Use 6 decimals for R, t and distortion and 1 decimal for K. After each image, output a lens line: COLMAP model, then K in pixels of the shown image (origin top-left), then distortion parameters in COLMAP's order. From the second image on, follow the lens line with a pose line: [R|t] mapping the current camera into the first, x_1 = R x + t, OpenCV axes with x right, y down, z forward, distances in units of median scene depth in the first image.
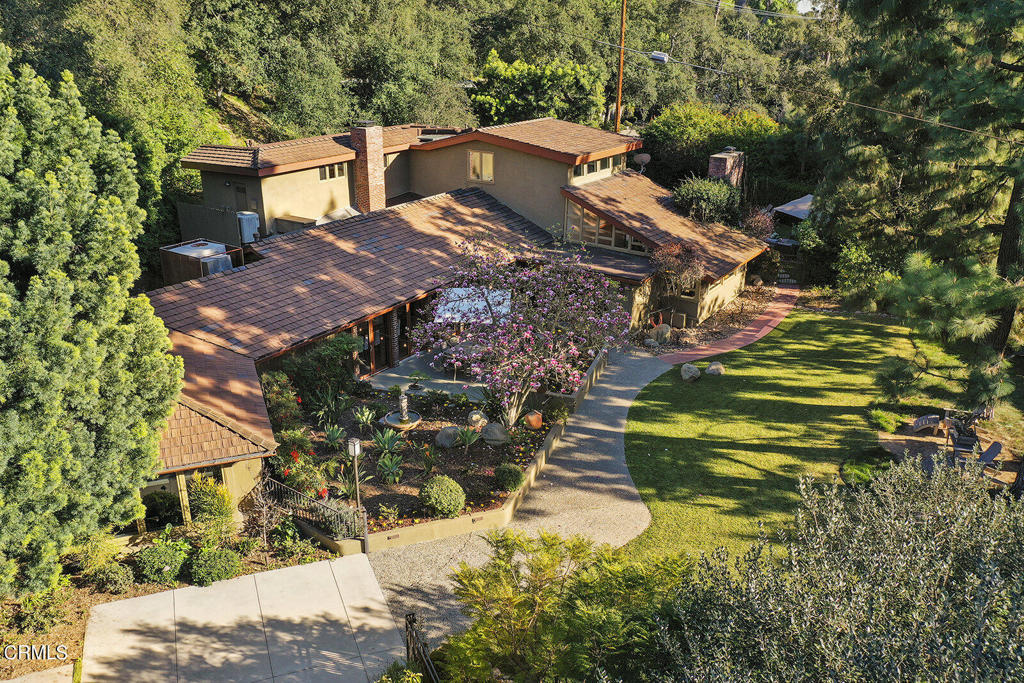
lens RADIAL K [[838.9, 0, 512.0], [0, 838.9, 341.5], [0, 0, 1]] dist [-0.001122, -0.010091]
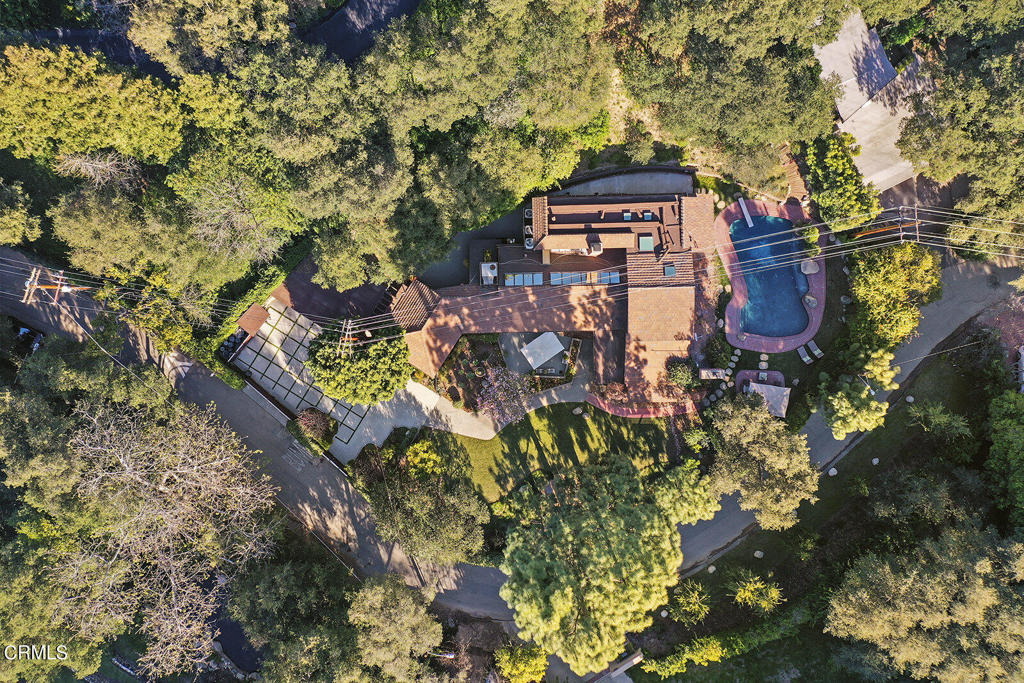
lens RADIAL K [[813.6, 0, 512.0], [0, 813.6, 341.5], [0, 0, 1]] dist [0.006282, -0.000665]
pose [[0.567125, 0.823631, 0.000387, -0.139126], [-0.288475, 0.198194, 0.936750, -3.025576], [0.771460, -0.531366, 0.349998, -0.080046]]
